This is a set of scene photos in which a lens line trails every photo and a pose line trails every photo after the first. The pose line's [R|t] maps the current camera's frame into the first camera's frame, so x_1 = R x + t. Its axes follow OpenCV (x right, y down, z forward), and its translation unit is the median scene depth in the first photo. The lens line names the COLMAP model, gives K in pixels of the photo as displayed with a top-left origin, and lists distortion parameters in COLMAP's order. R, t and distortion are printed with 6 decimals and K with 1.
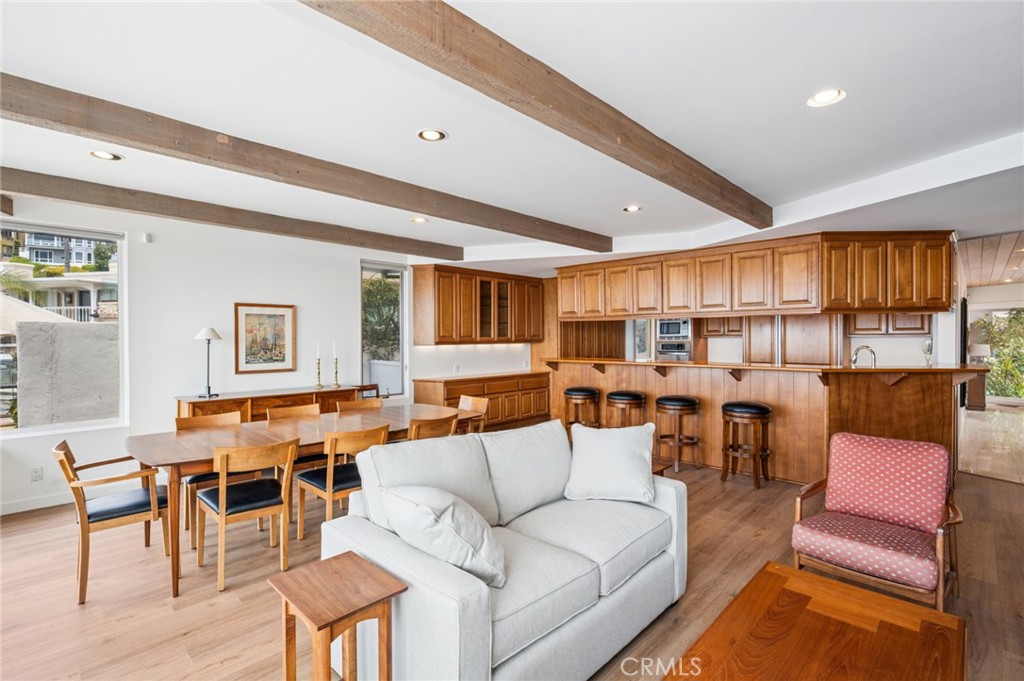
lens RADIAL K [[478.9, 0, 512.0], [0, 478.9, 340.5], [0, 0, 1]] dist [0.000007, 0.000340]
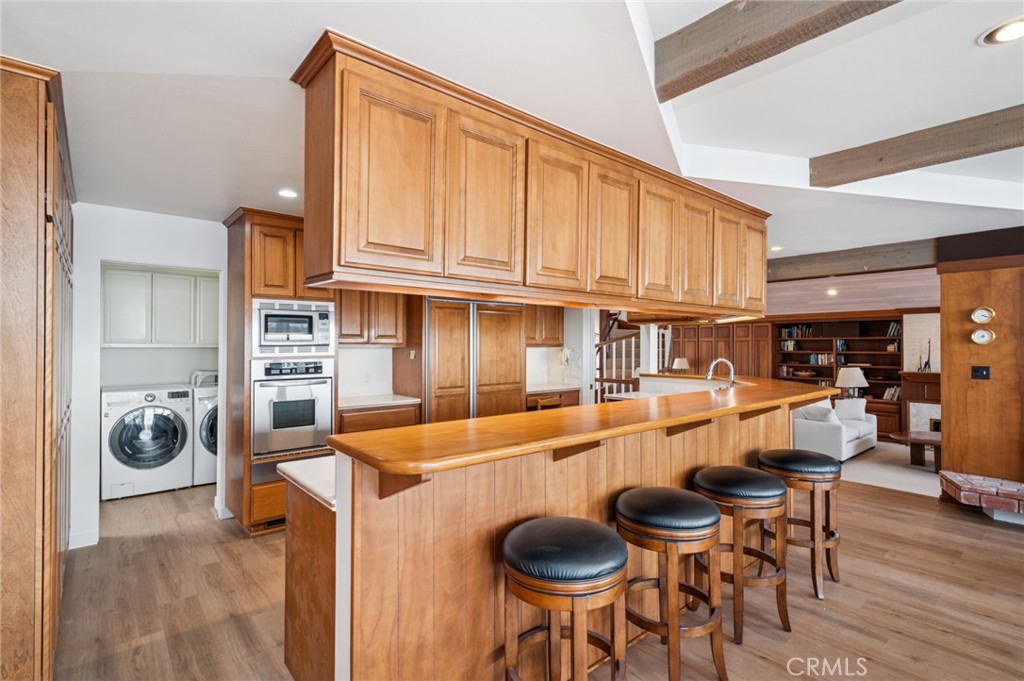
lens RADIAL K [[499.4, 0, 512.0], [0, 499.4, 340.5], [0, 0, 1]] dist [-0.002450, -0.000428]
pose [[0.104901, 0.008365, 0.994448, -0.141116], [0.008091, 0.999924, -0.009265, -0.008845], [-0.994450, 0.009018, 0.104825, 0.948208]]
